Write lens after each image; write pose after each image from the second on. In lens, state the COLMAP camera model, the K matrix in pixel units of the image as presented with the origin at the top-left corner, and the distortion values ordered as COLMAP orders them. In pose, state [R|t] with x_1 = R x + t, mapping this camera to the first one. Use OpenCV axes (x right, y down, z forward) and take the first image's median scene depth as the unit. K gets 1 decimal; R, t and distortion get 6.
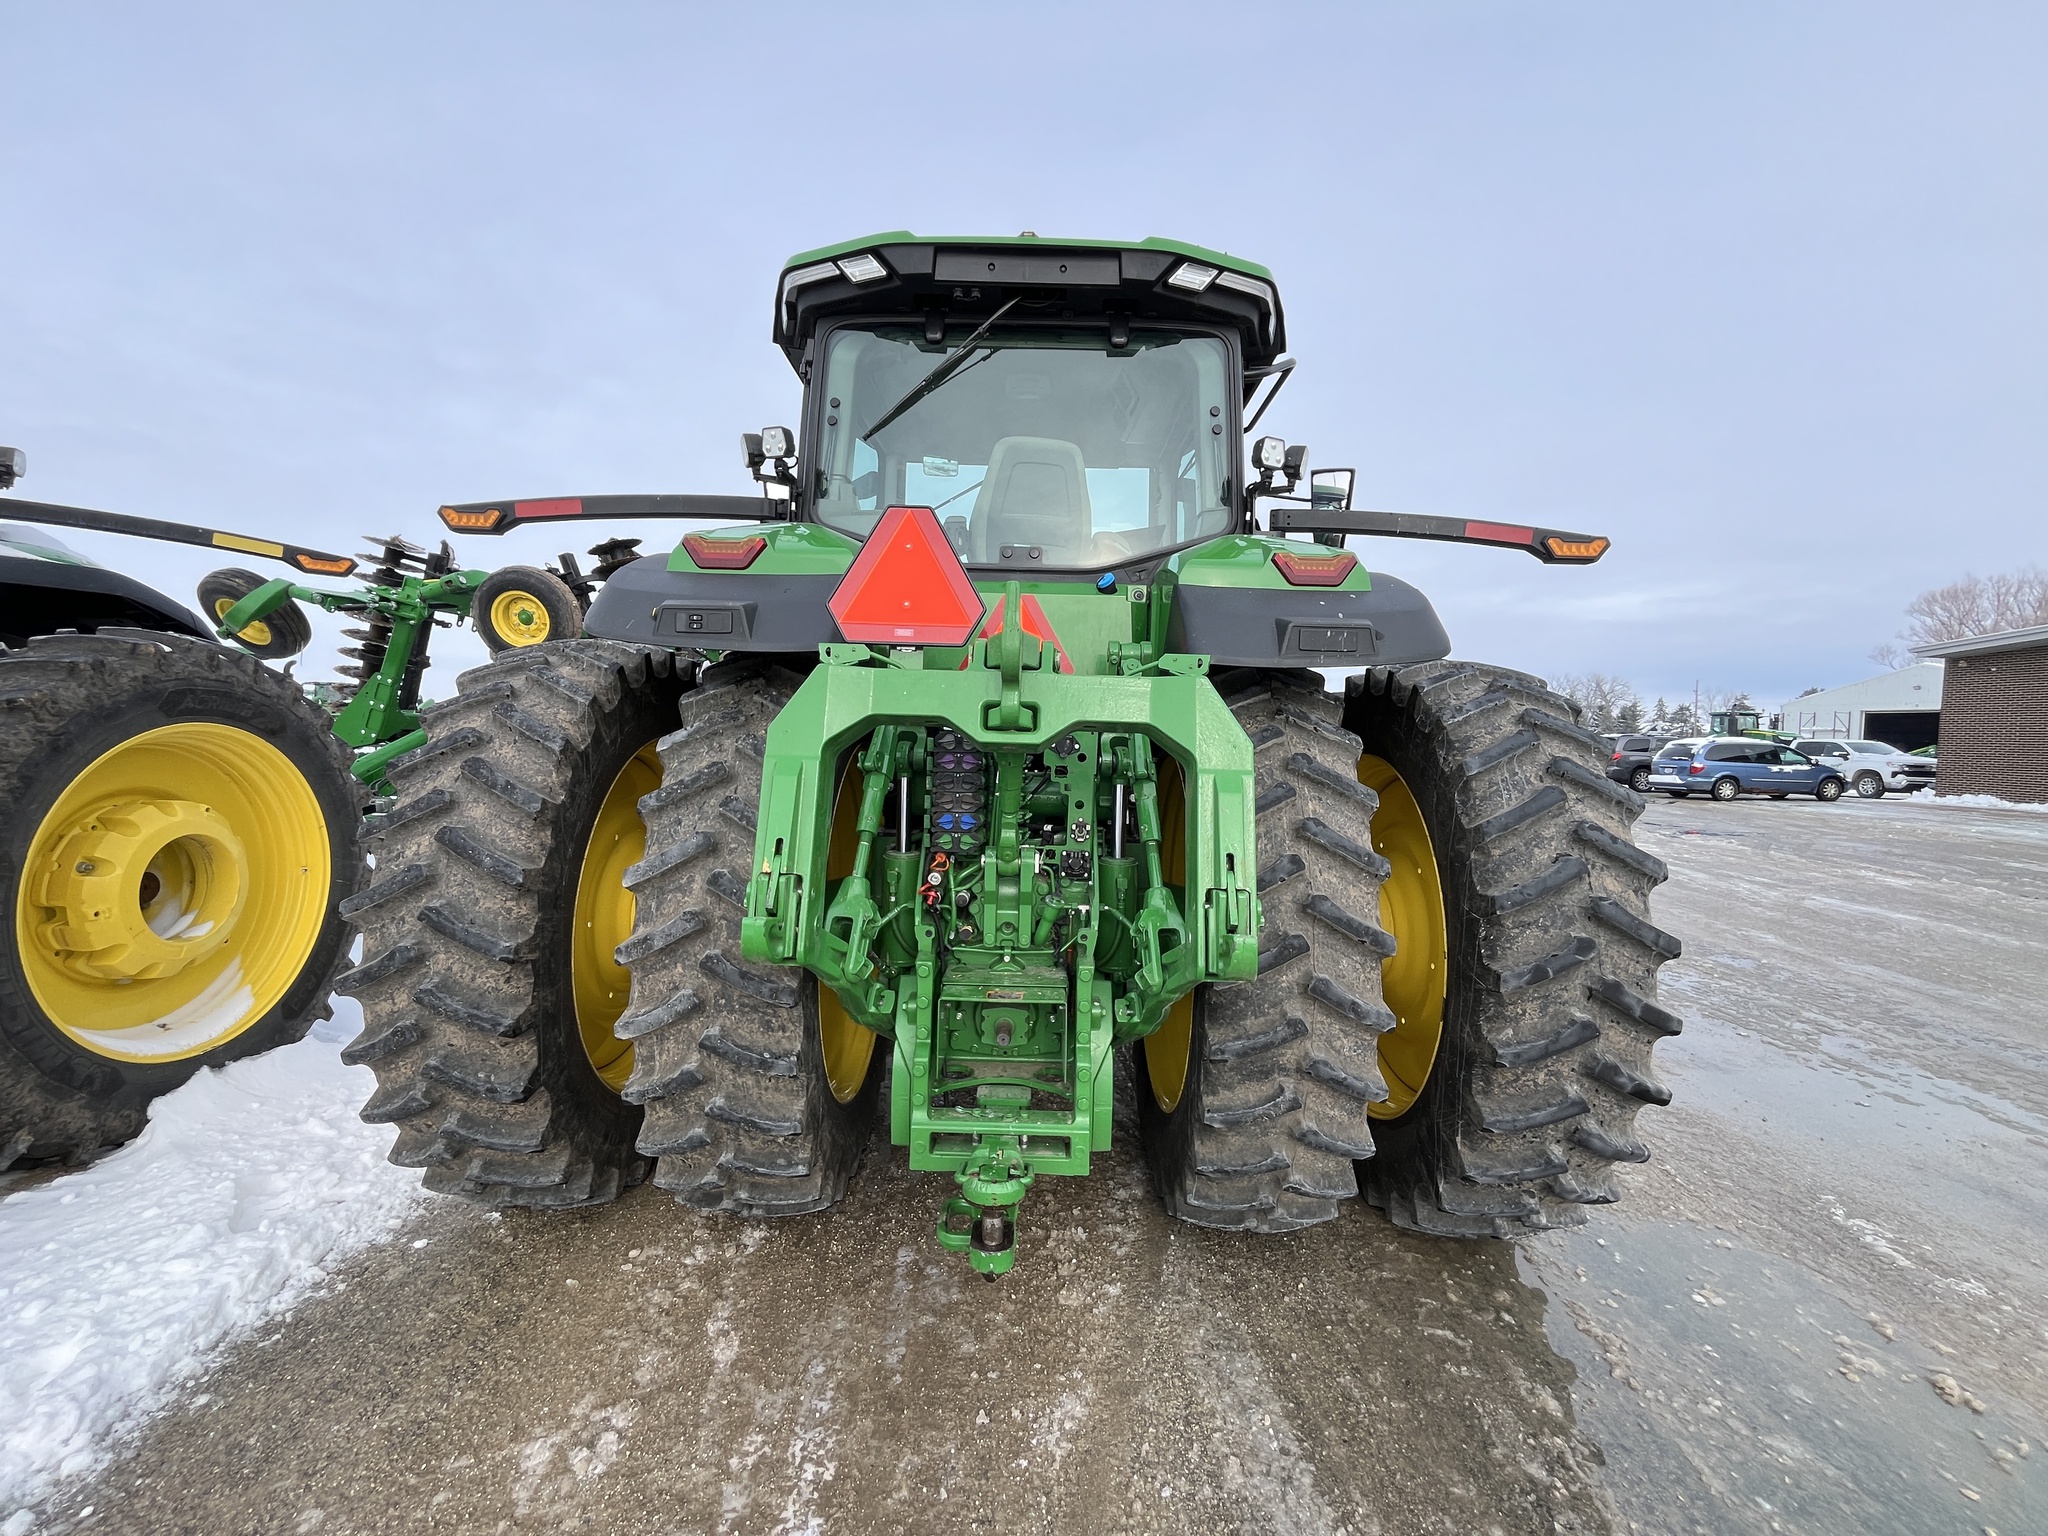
lens RADIAL K [[833.3, 0, 1024.3], [0, 833.3, 765.0], [0, 0, 1]] dist [-0.002786, -0.000429]
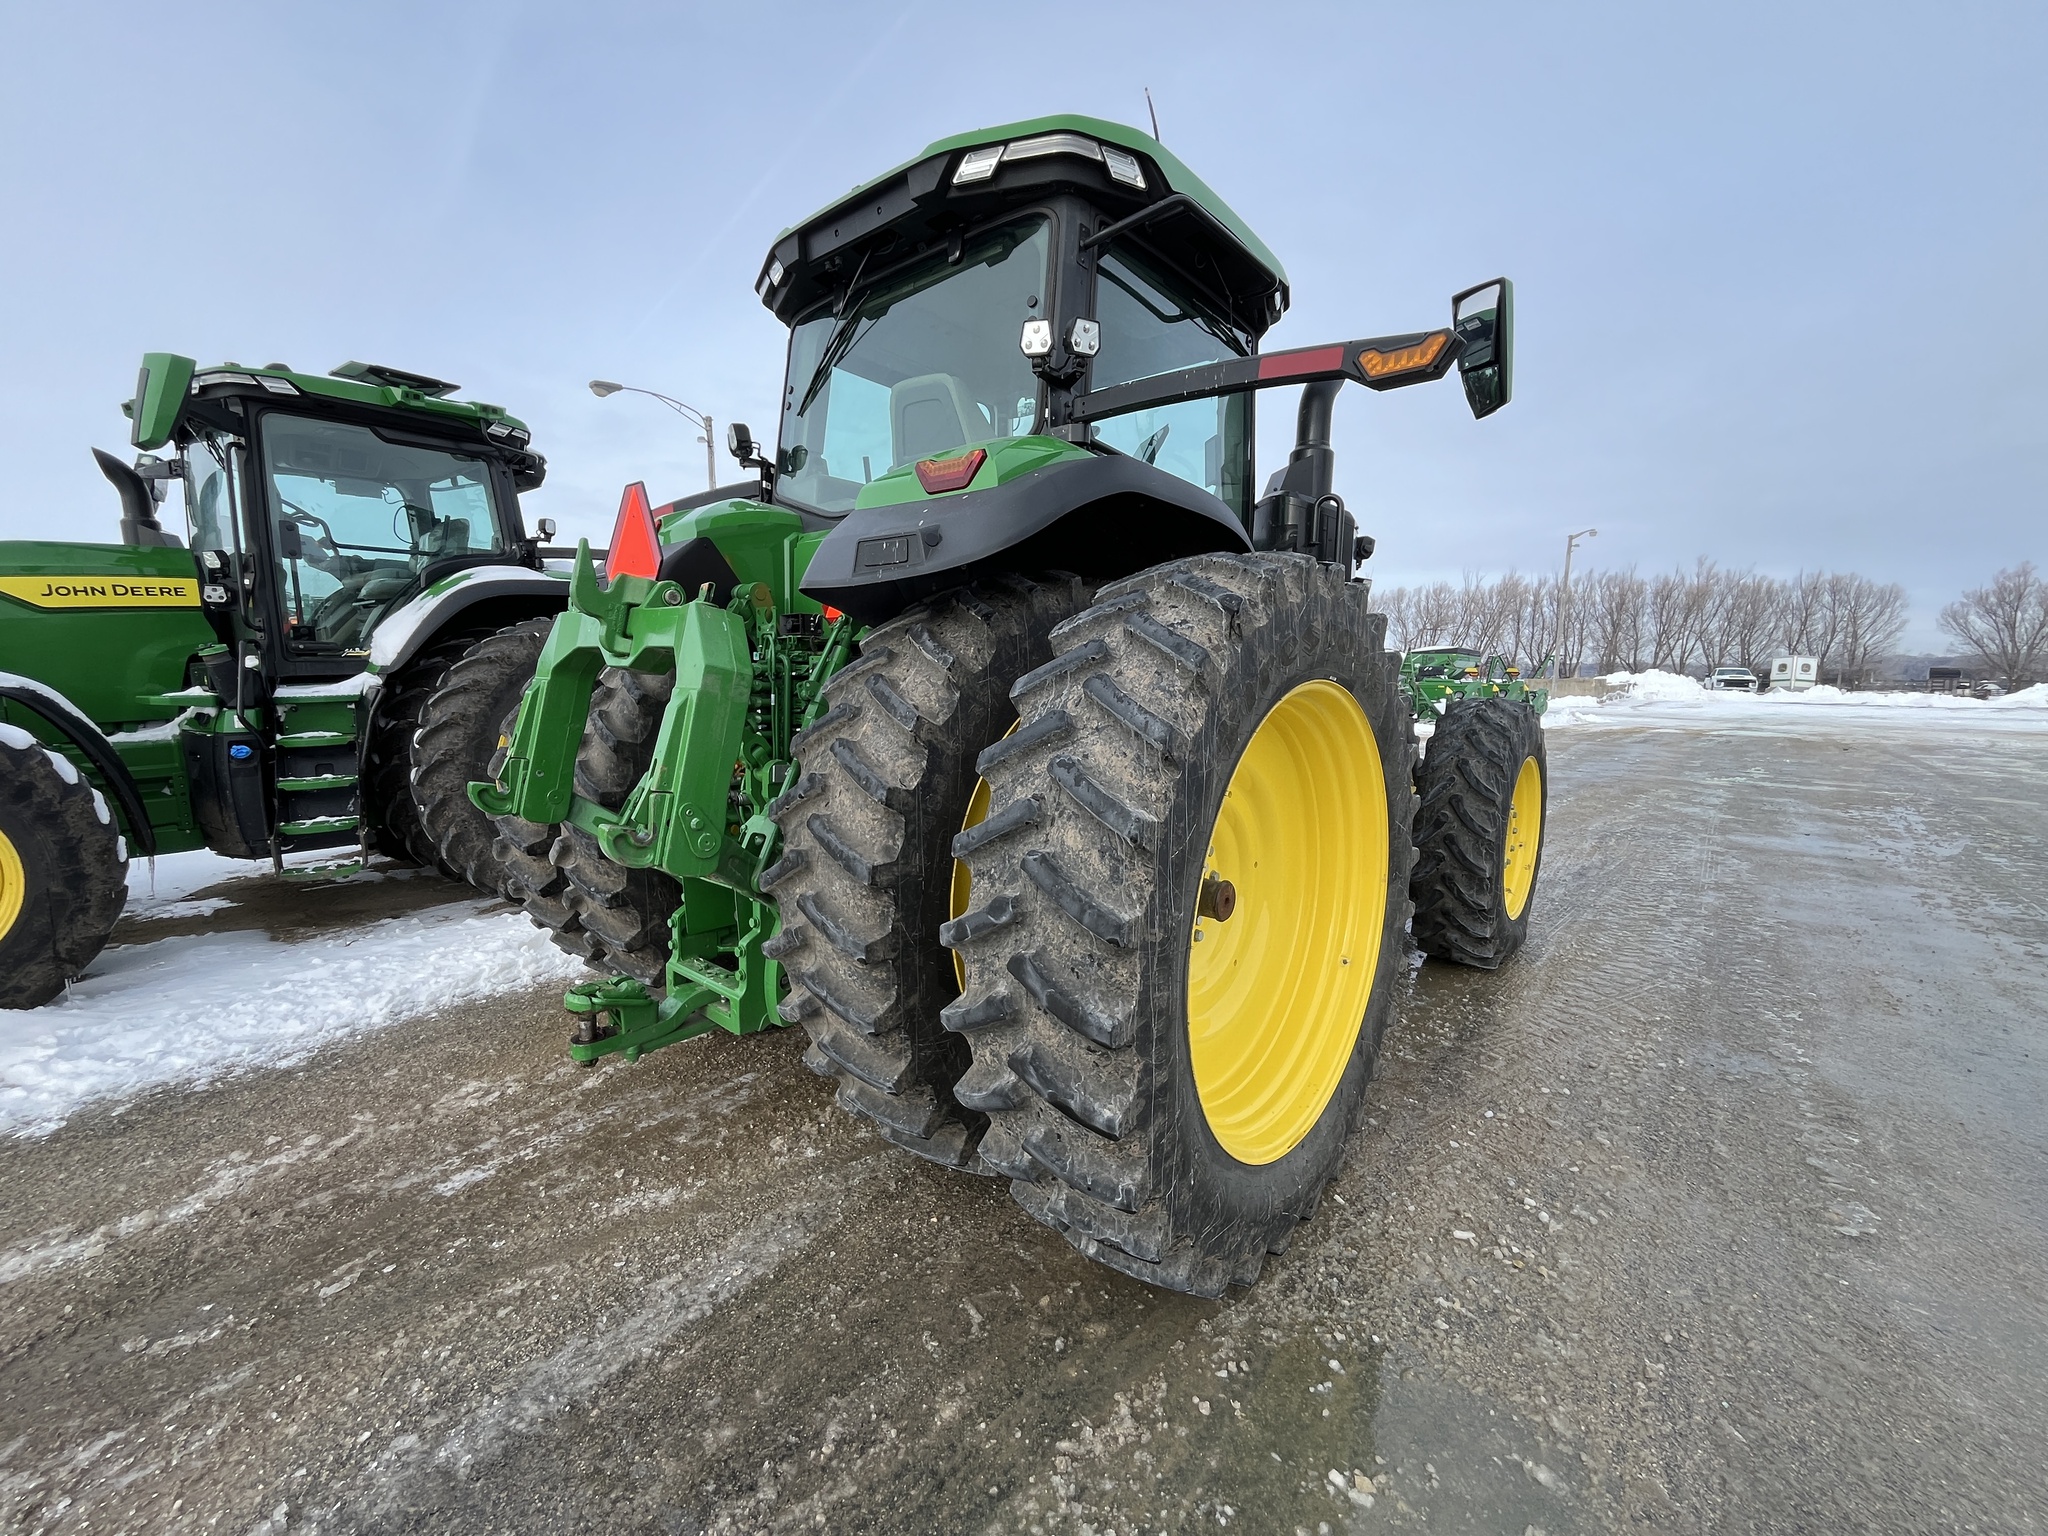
lens RADIAL K [[833.3, 0, 1024.3], [0, 833.3, 765.0], [0, 0, 1]] dist [-0.002786, -0.000429]
pose [[0.763393, 0.055808, -0.643519, 0.882288], [-0.014914, 0.997518, 0.068815, 0.017838], [0.645763, -0.042936, 0.762330, 0.295725]]
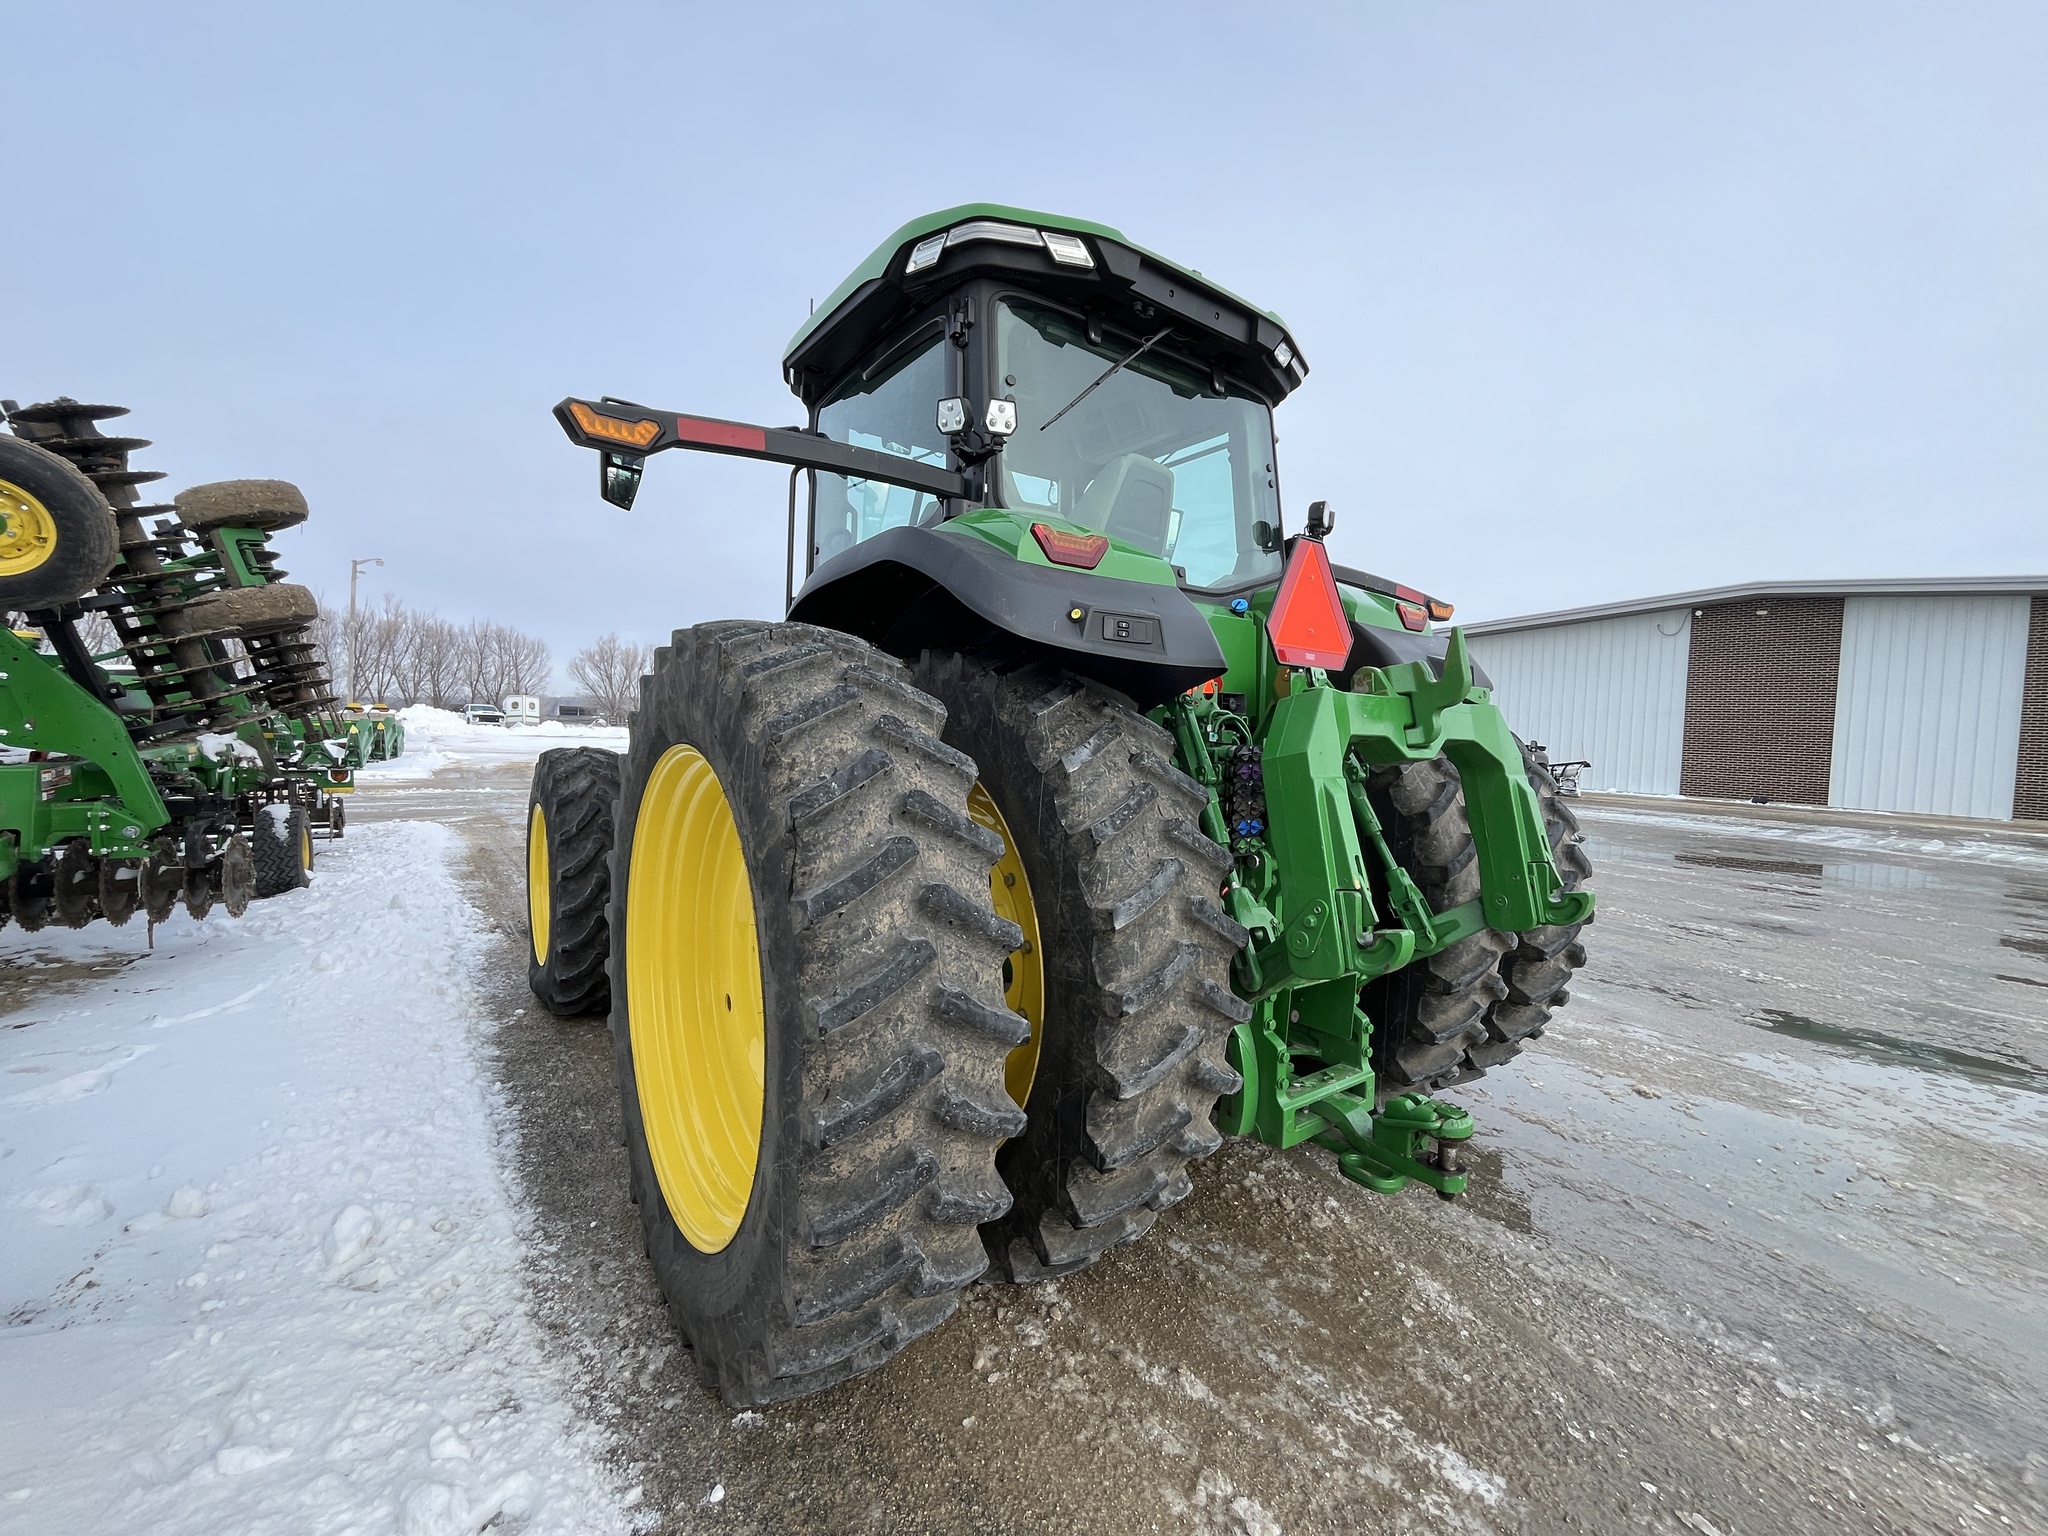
lens RADIAL K [[833.3, 0, 1024.3], [0, 833.3, 765.0], [0, 0, 1]] dist [-0.002786, -0.000429]
pose [[0.795665, -0.028551, 0.605064, -0.826638], [0.013381, 0.999473, 0.029566, -0.042023], [-0.605589, -0.015428, 0.795628, 0.272290]]
